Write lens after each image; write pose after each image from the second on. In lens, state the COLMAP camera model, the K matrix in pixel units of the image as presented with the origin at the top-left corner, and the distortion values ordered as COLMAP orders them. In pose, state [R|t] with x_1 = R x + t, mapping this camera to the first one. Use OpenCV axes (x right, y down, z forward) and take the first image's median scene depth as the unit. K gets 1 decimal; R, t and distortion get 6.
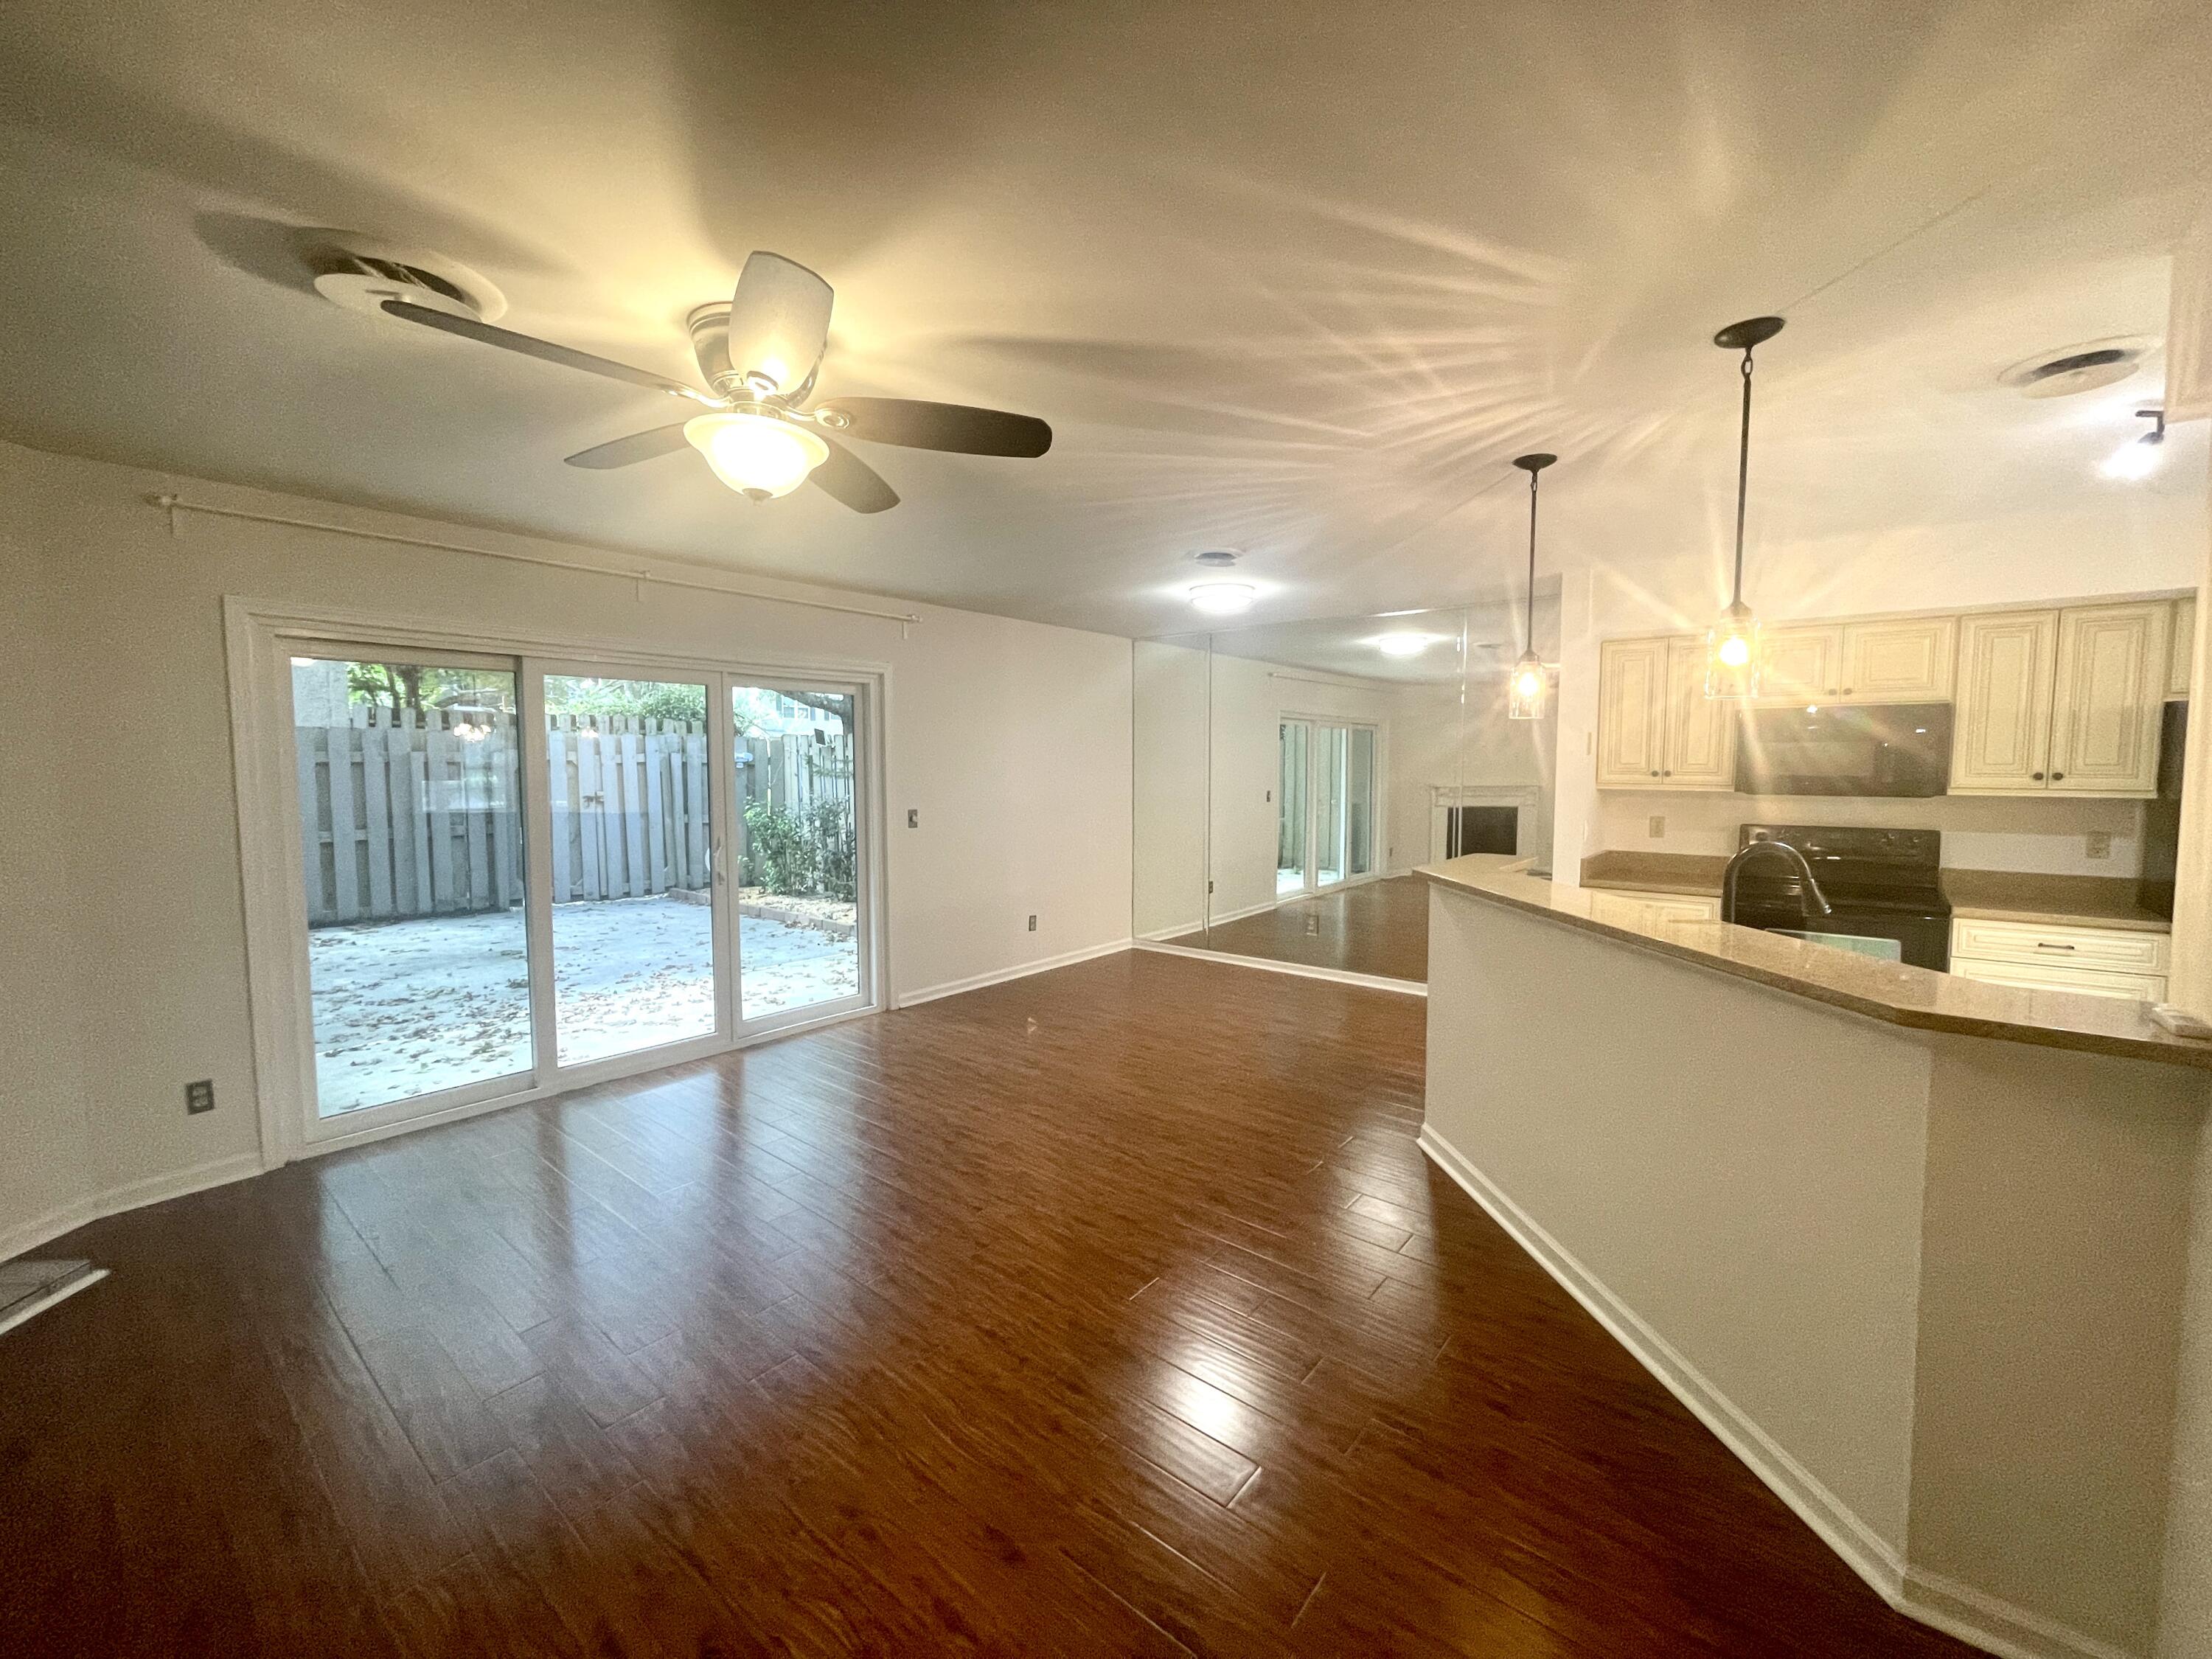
lens RADIAL K [[901.2, 0, 1108.0], [0, 901.2, 823.9], [0, 0, 1]] dist [-0.001683, 0.000566]
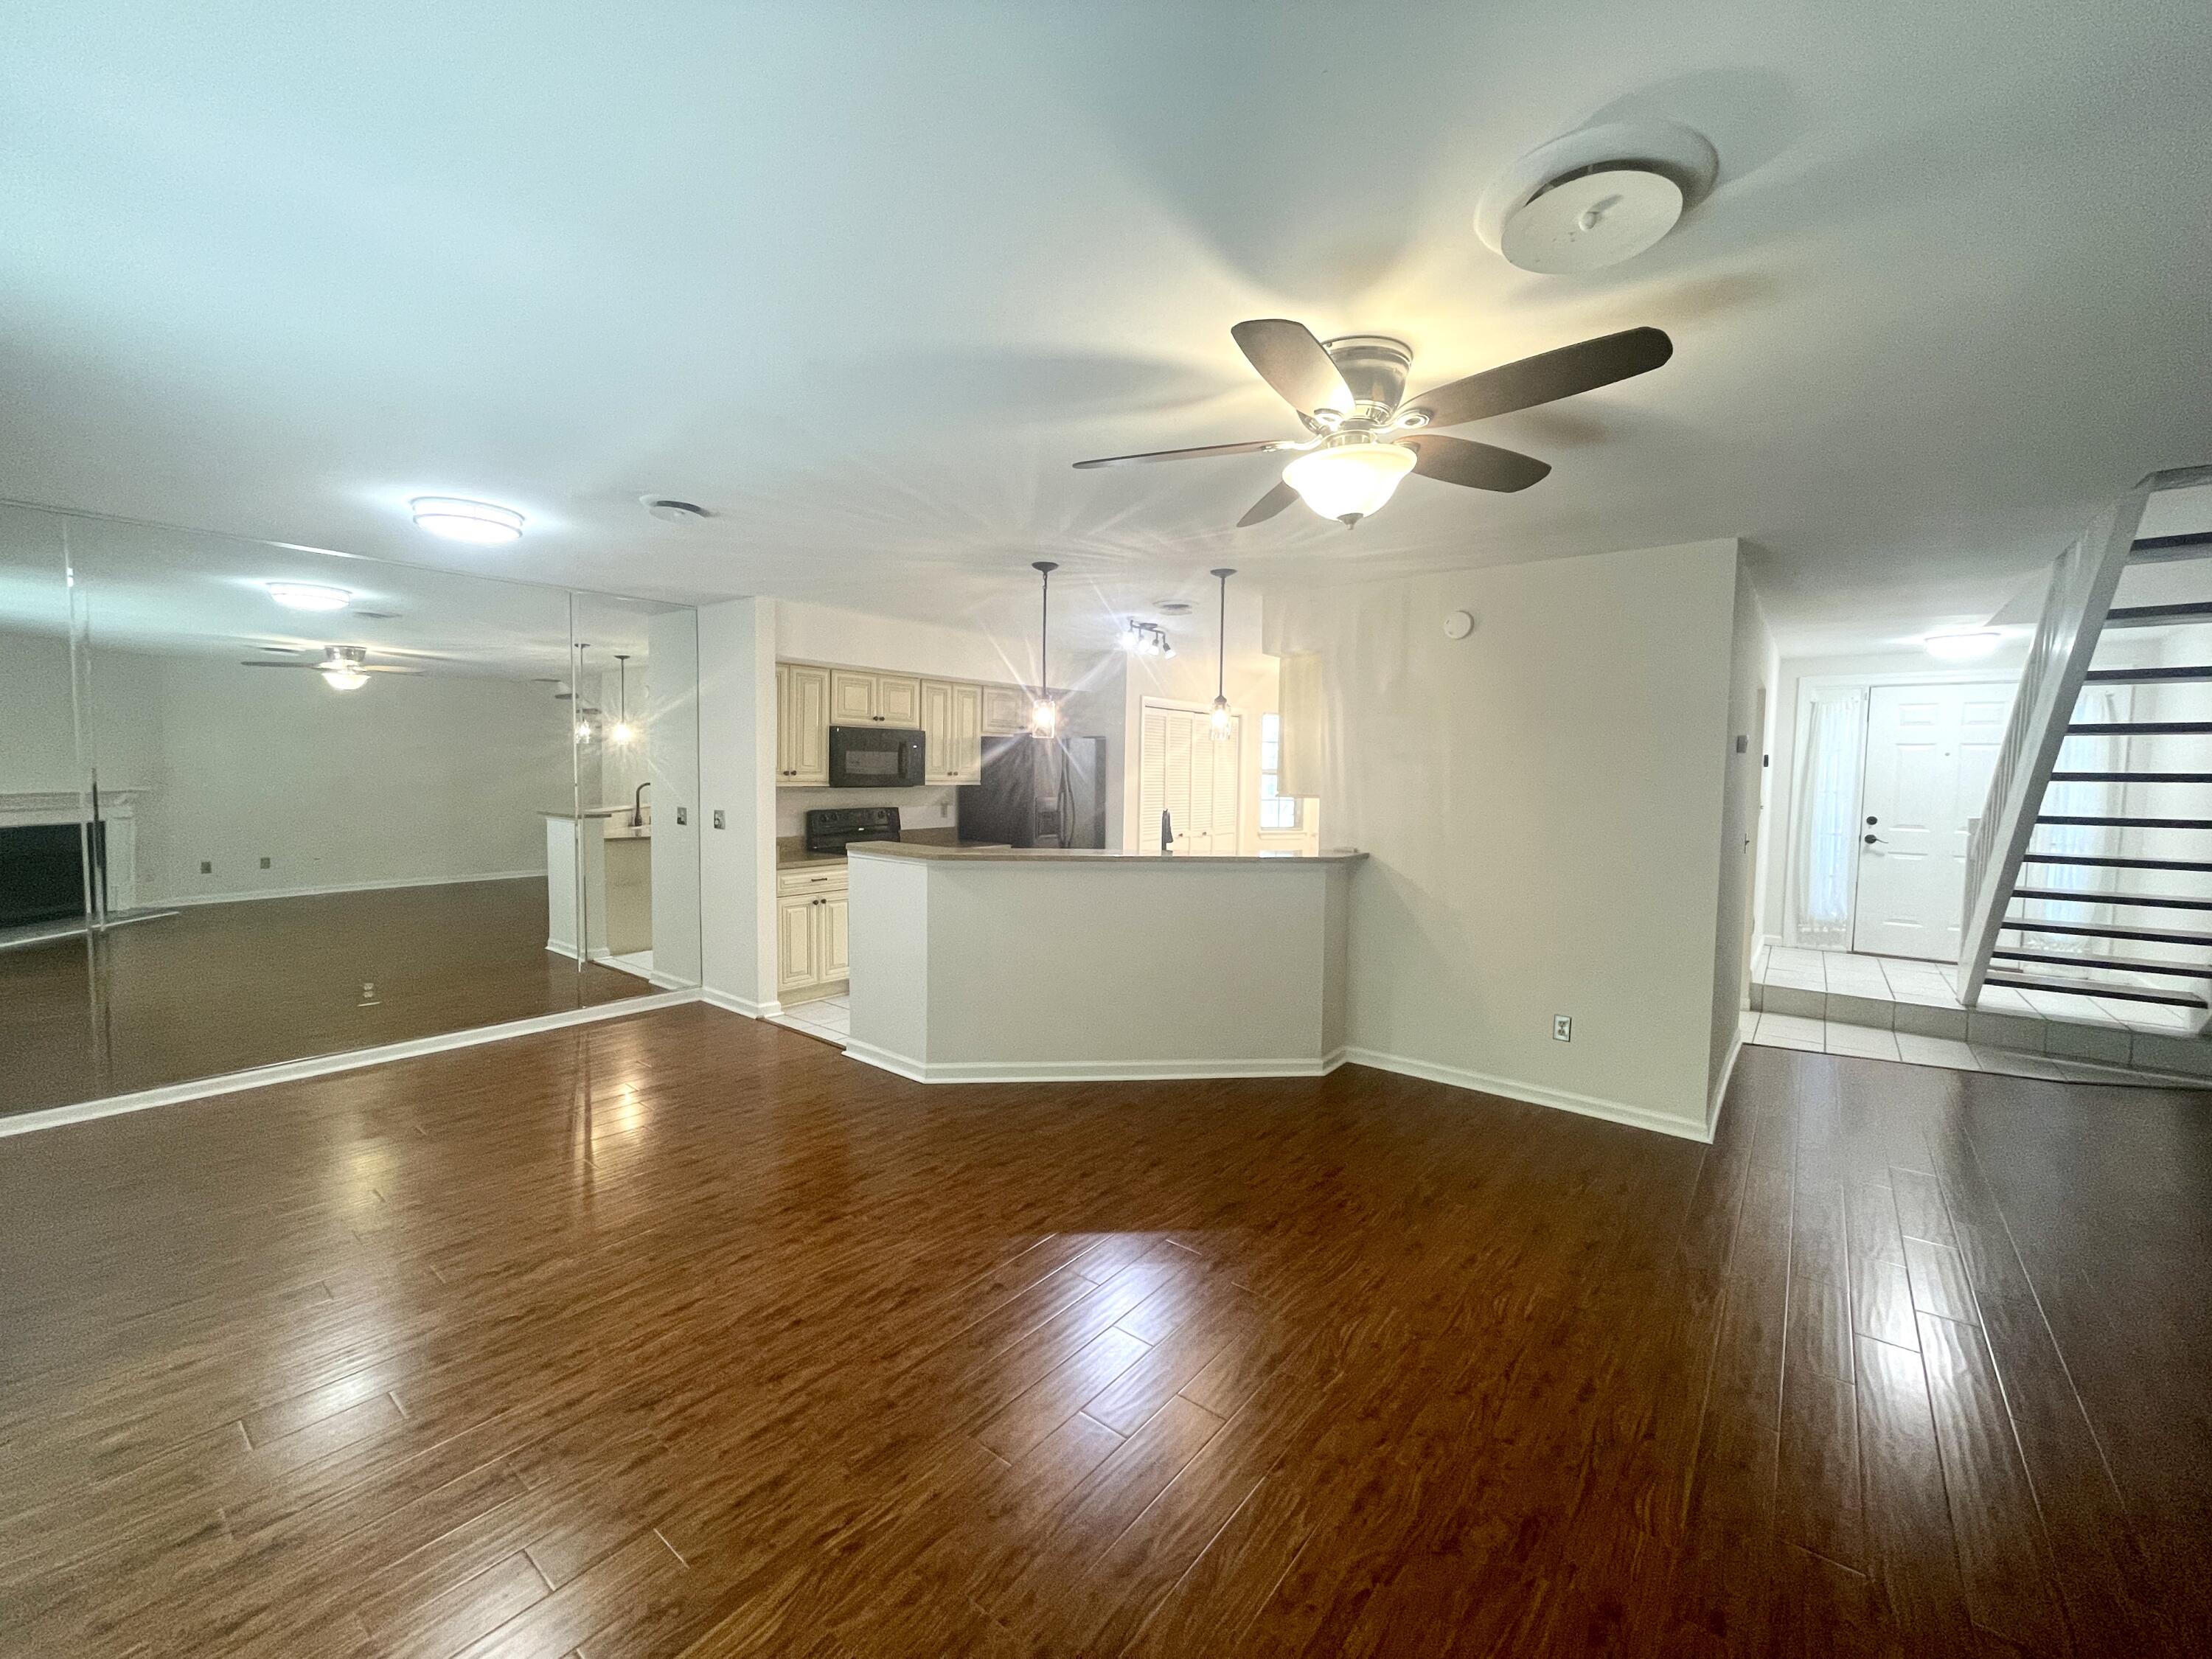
lens RADIAL K [[890.0, 0, 1107.4], [0, 890.0, 821.1], [0, 0, 1]] dist [-0.008760, 0.000075]
pose [[-0.011029, -0.061070, 0.998073, -0.631089], [0.057702, 0.996431, 0.061607, -0.040367], [-0.998273, 0.058270, -0.007465, 0.573462]]
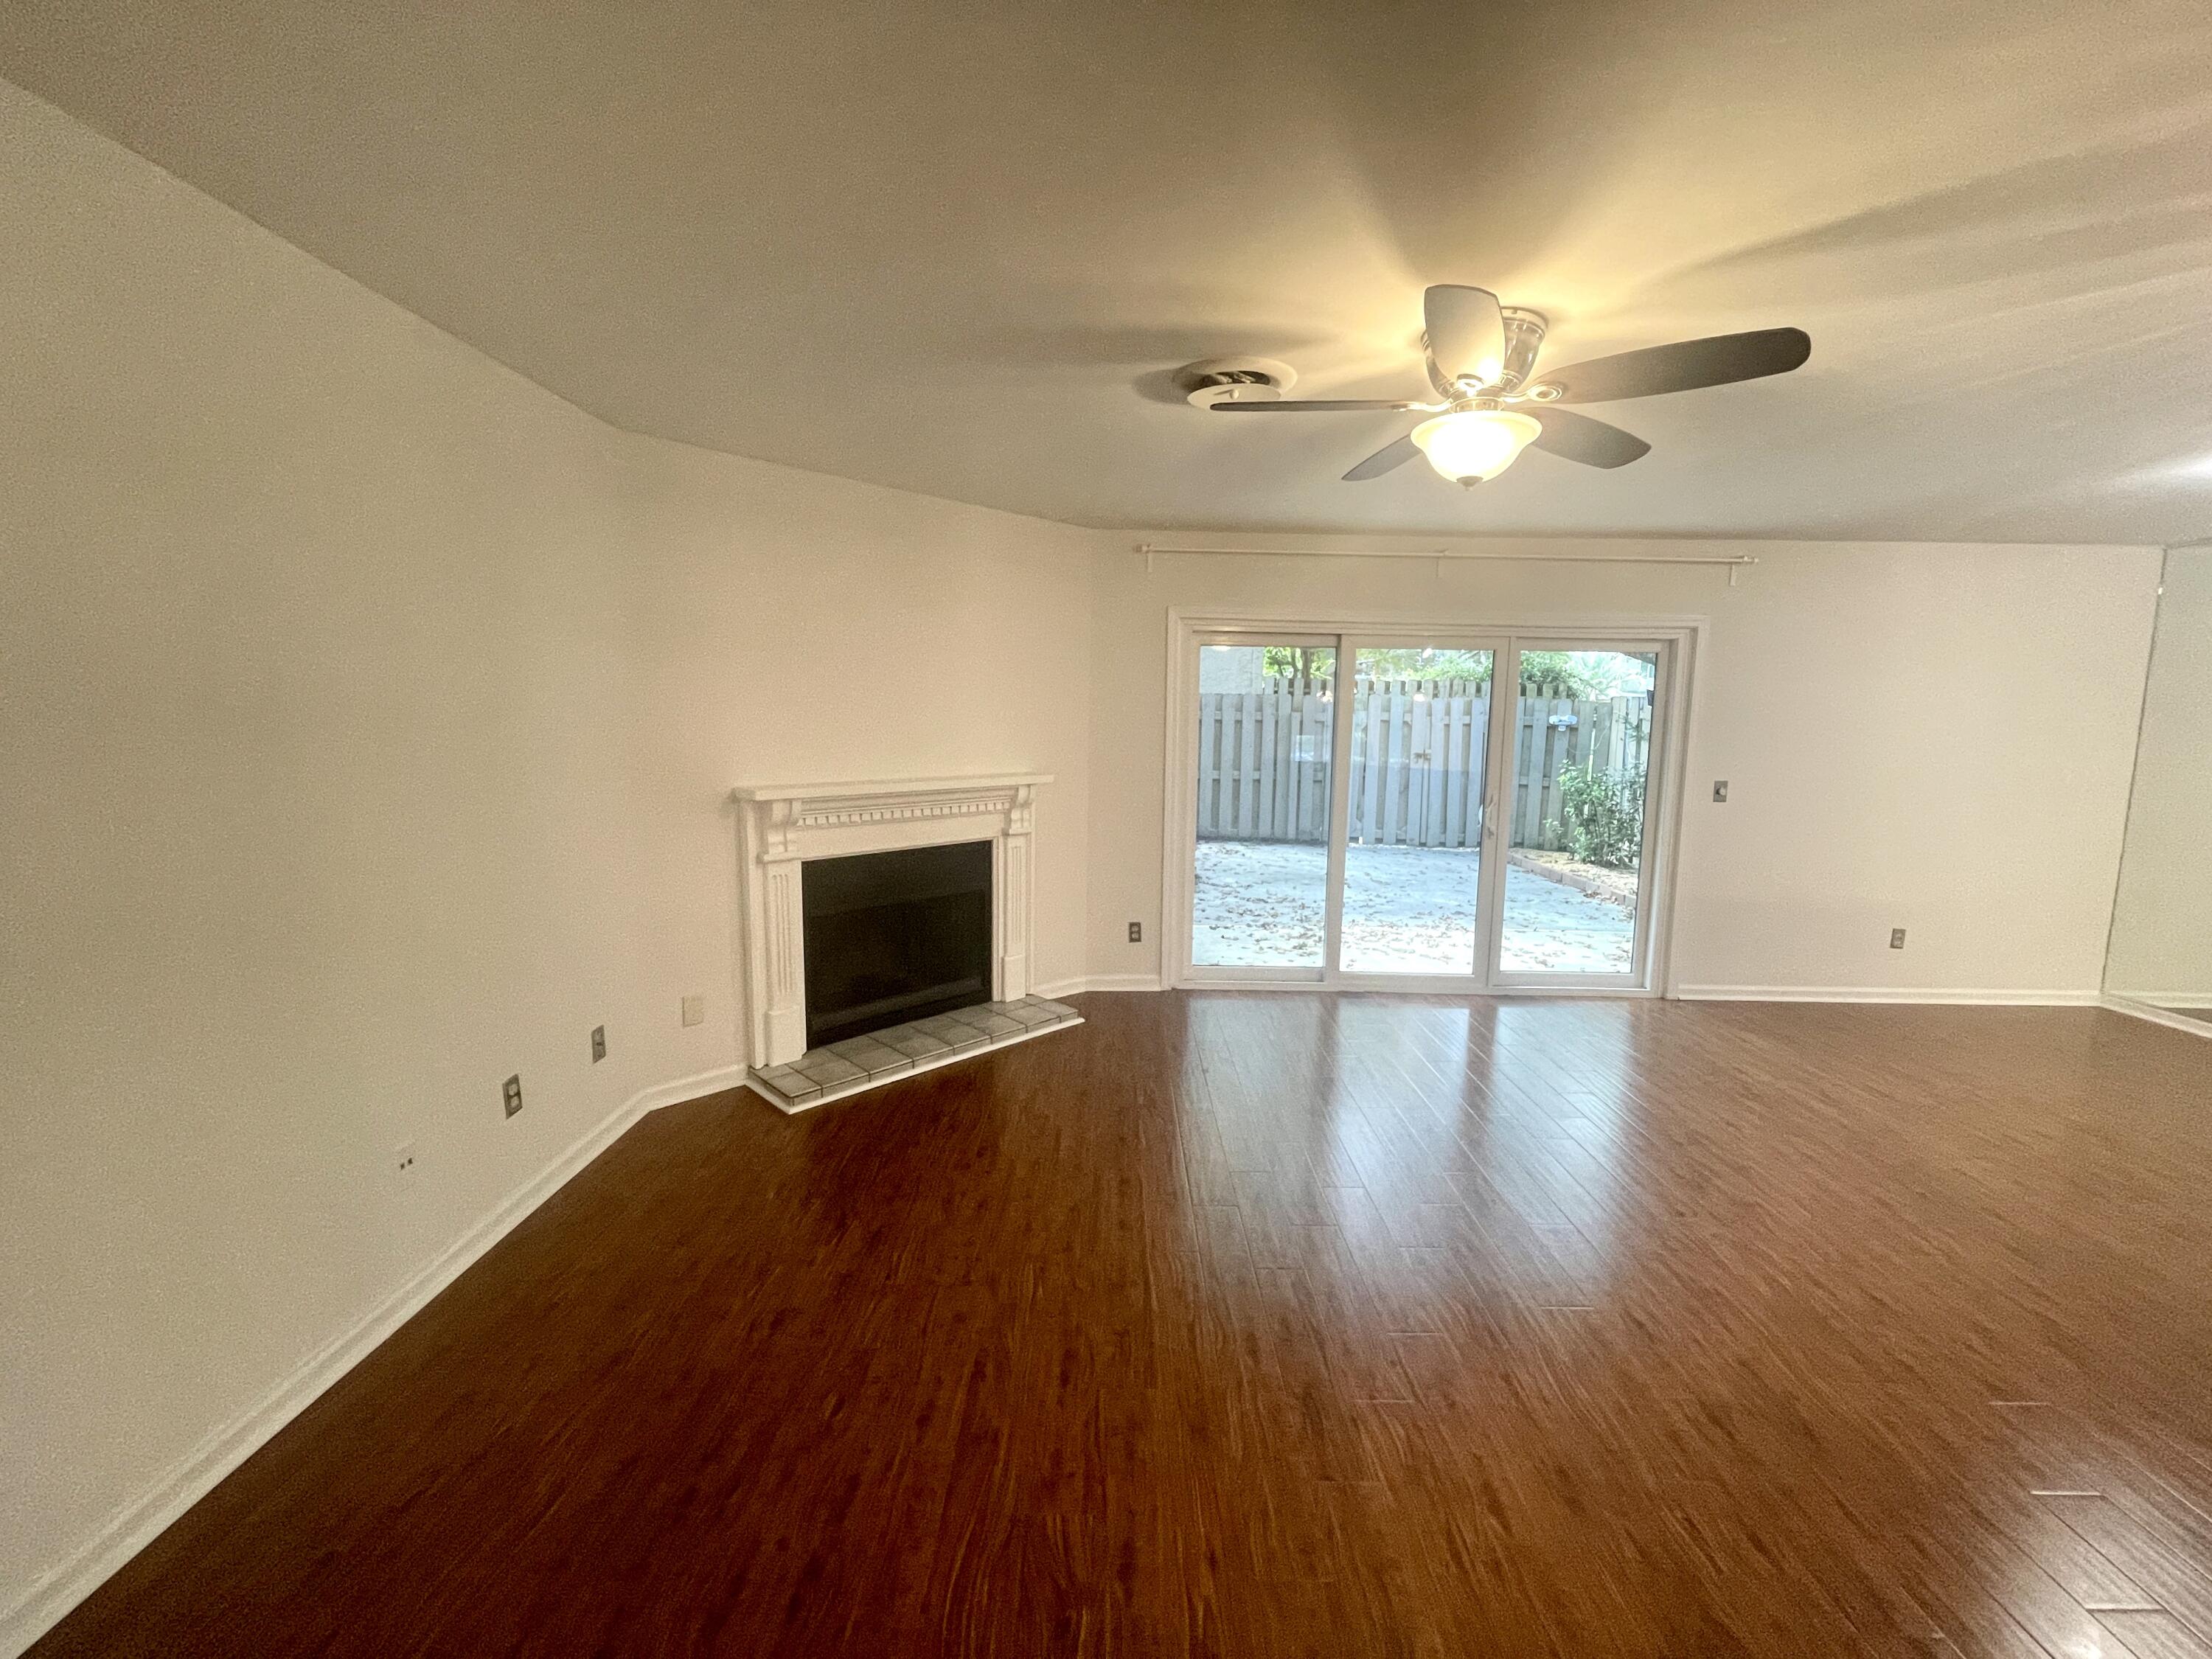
lens RADIAL K [[902.1, 0, 1105.7], [0, 902.1, 820.5], [0, 0, 1]] dist [0.000315, 0.000207]
pose [[0.630932, 0.097666, -0.769666, 0.101231], [-0.069586, 0.995170, 0.069238, 0.003761], [0.772711, 0.009873, 0.634681, -0.025094]]
